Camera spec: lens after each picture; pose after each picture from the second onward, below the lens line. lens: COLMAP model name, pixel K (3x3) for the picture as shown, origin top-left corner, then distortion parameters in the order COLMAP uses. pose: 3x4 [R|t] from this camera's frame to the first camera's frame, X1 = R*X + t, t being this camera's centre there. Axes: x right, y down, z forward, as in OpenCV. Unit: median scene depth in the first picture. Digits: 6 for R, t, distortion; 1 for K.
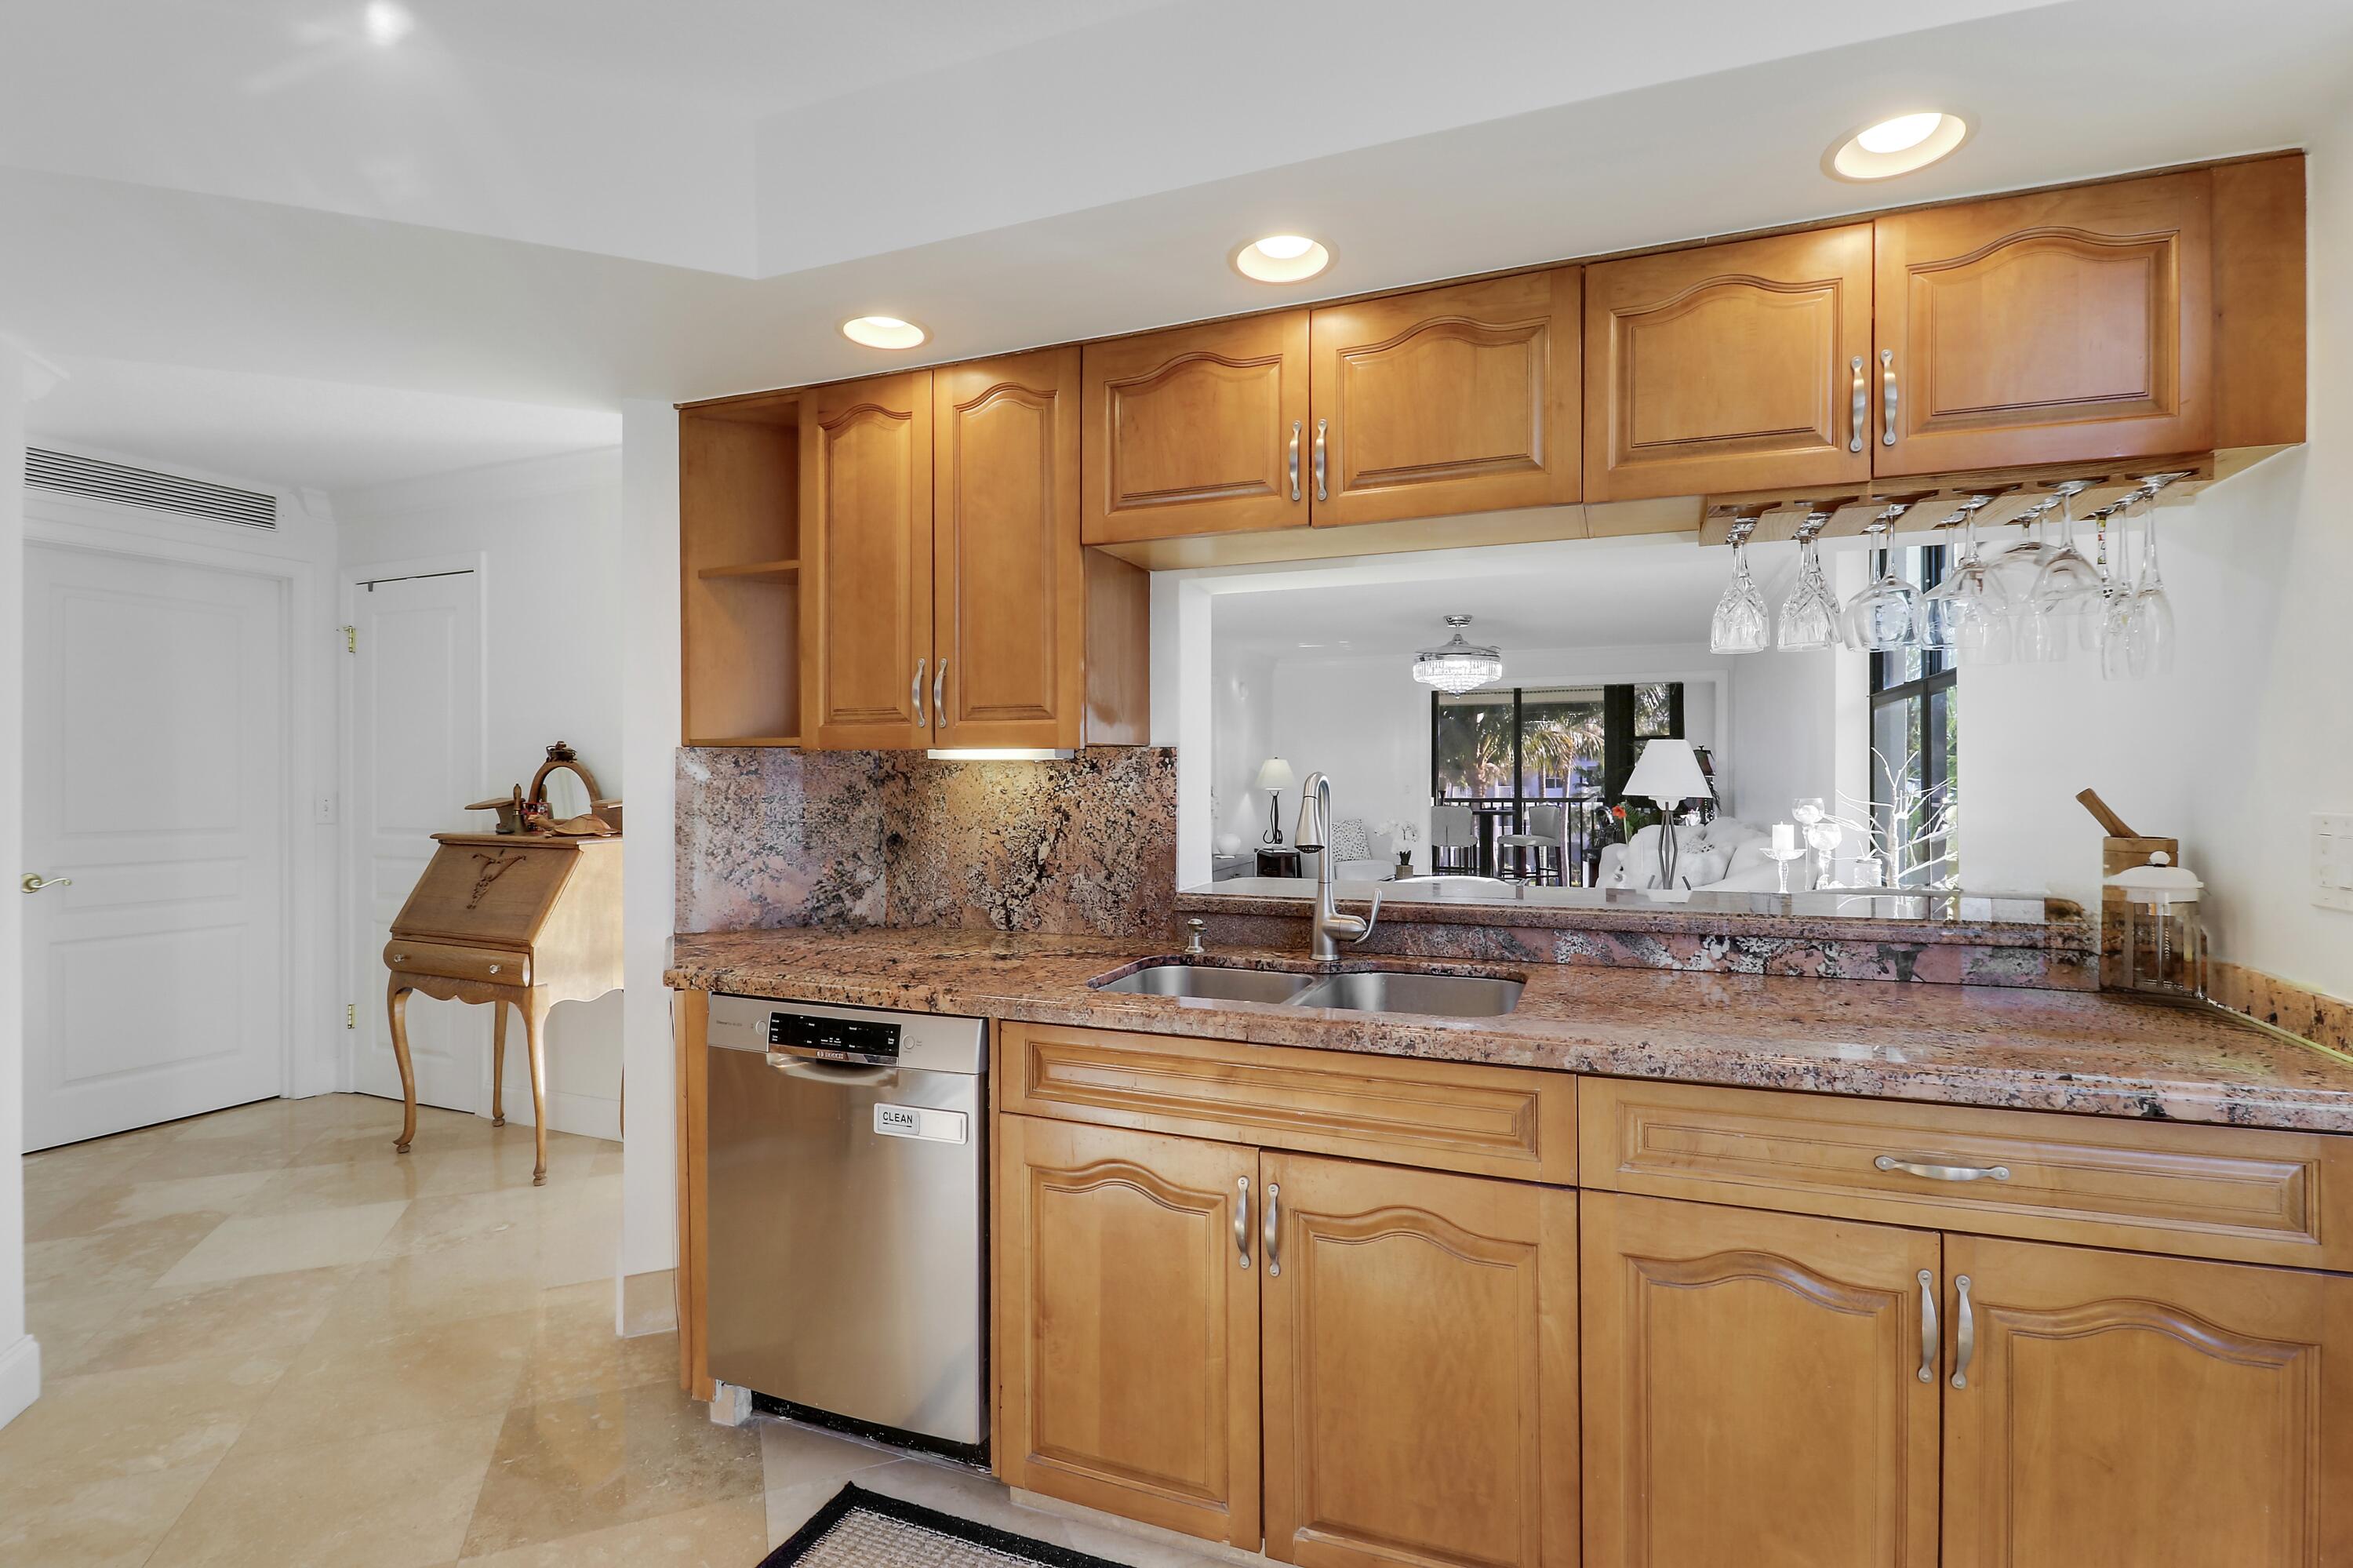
lens RADIAL K [[1099.8, 0, 1182.6], [0, 1099.8, 798.9], [0, 0, 1]] dist [-0.001289, -0.006545]
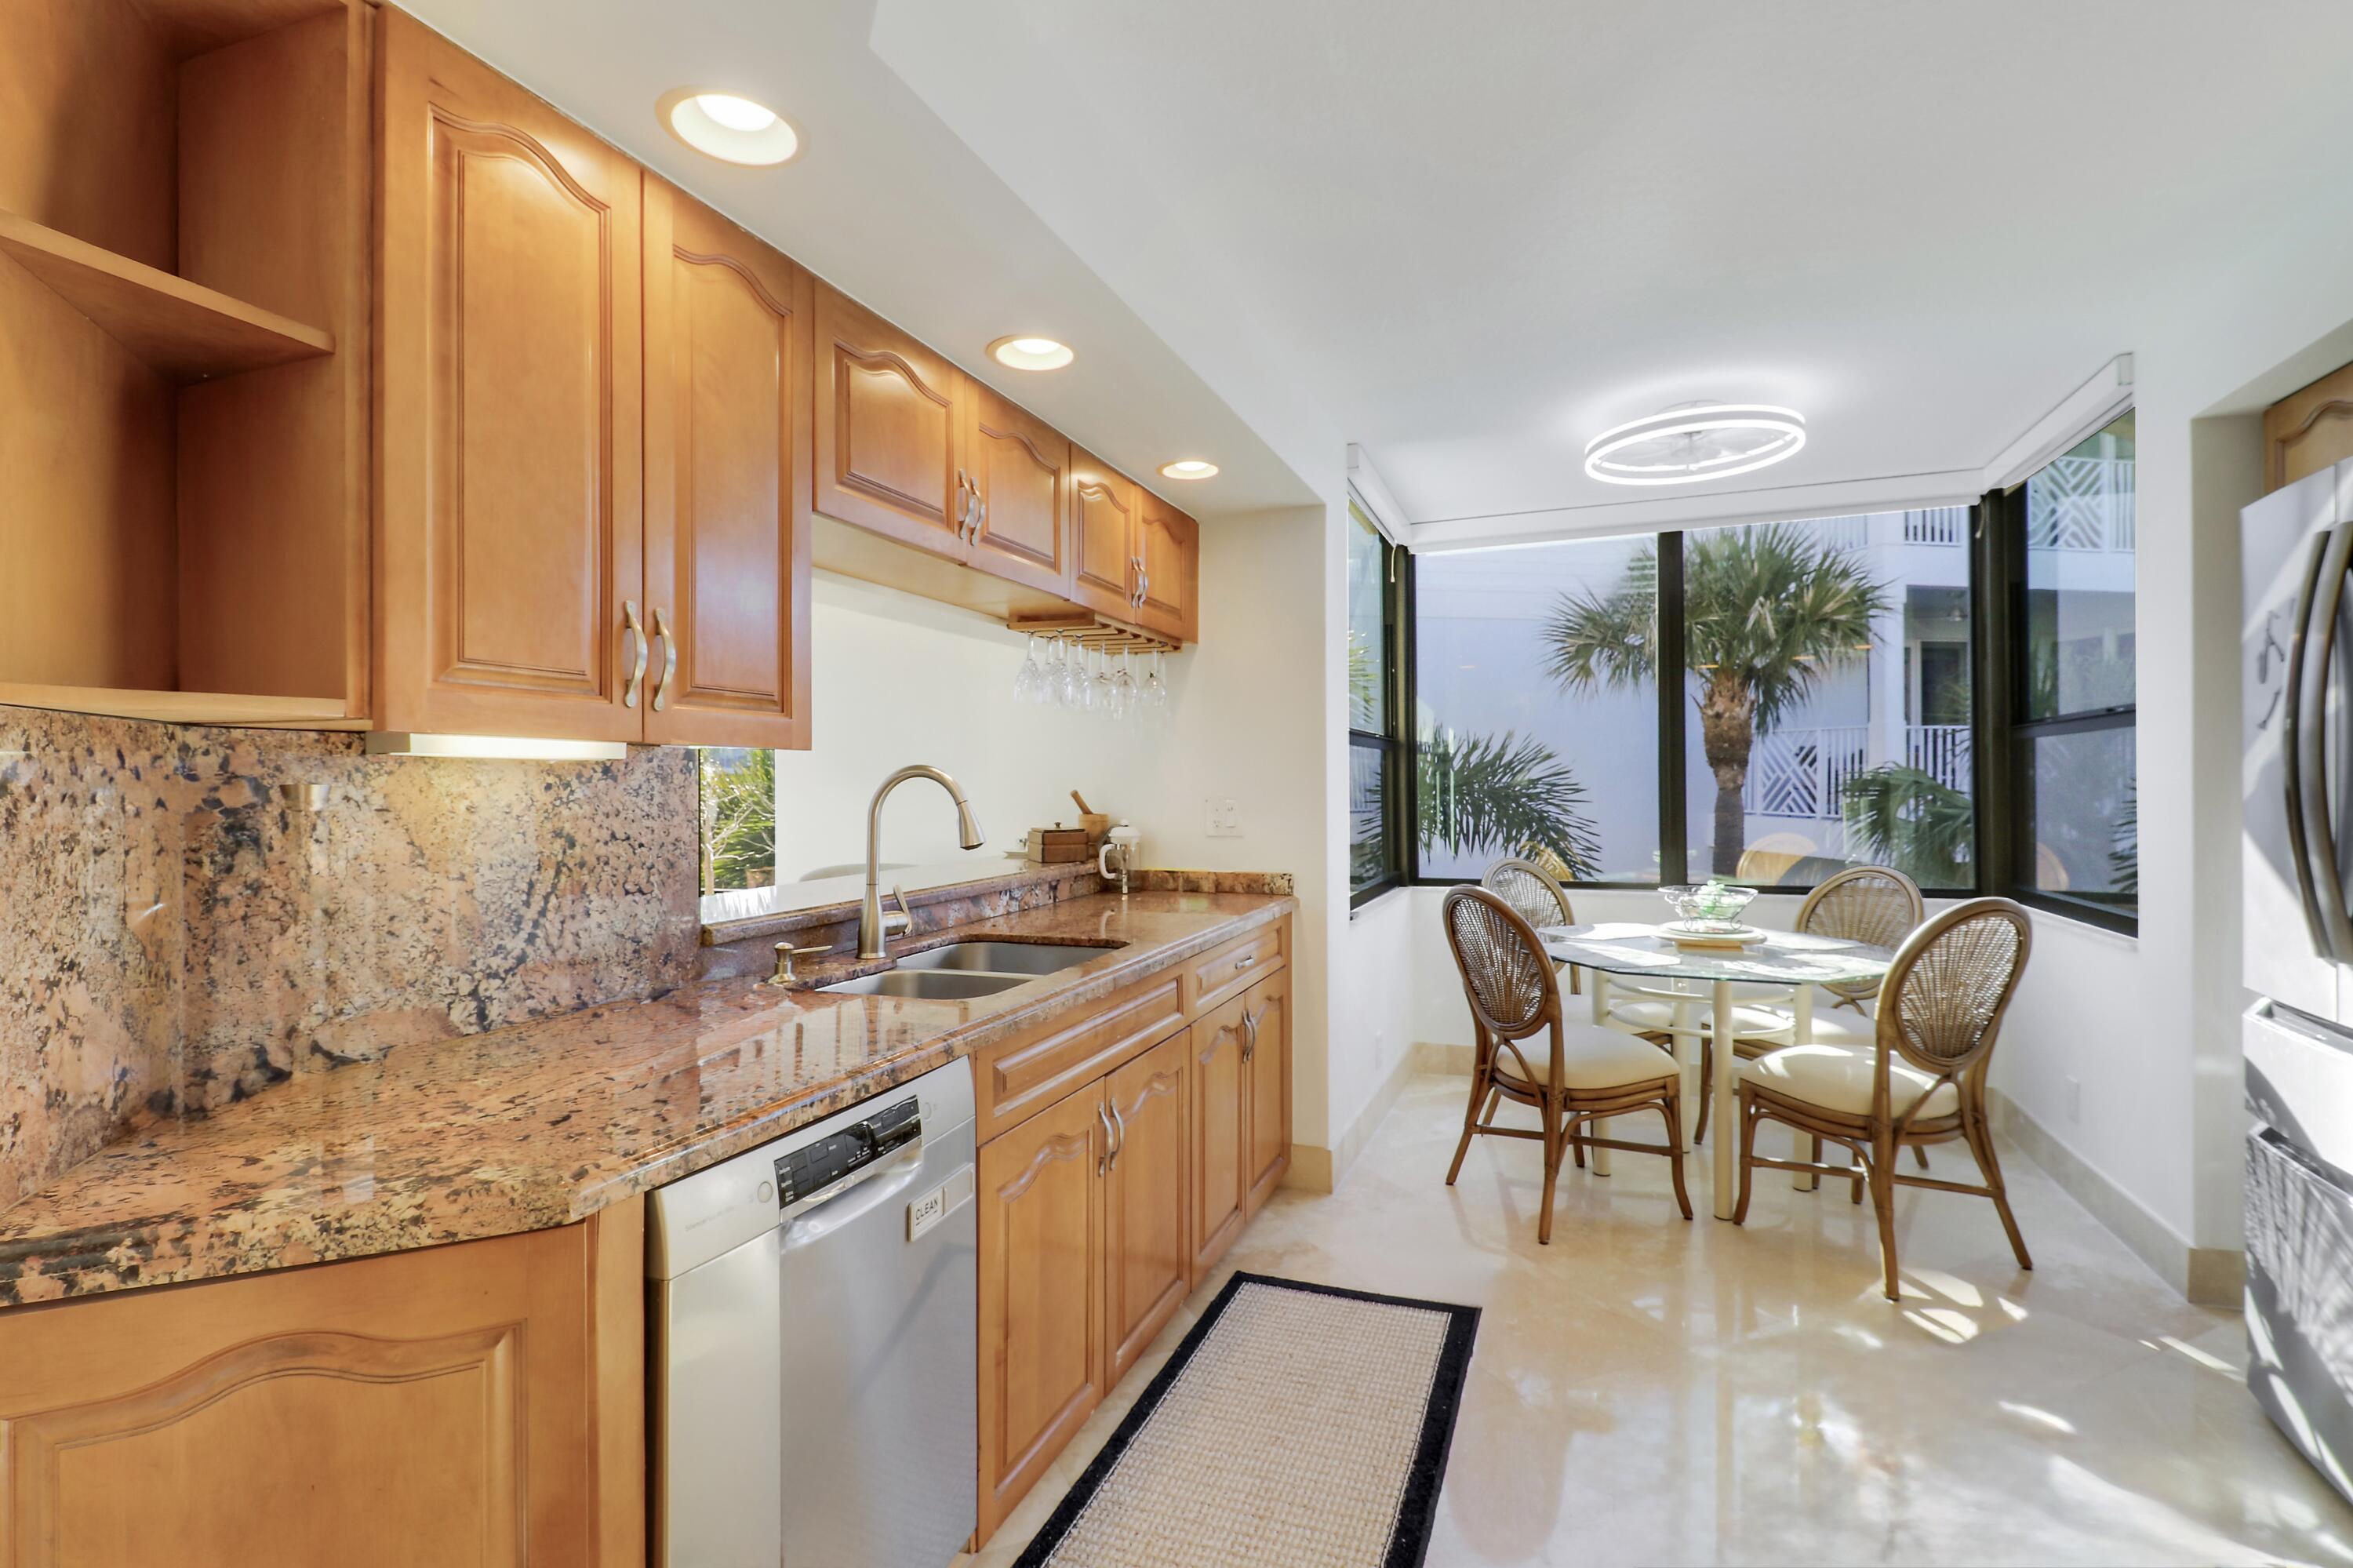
lens RADIAL K [[1099.8, 0, 1180.7], [0, 1099.8, 786.6], [0, 0, 1]] dist [-0.001289, -0.006545]
pose [[-0.017982, -0.002235, 0.999836, -0.804121], [0.025987, 0.999659, 0.002702, -0.011200], [-0.999501, 0.026031, -0.017917, 0.624150]]
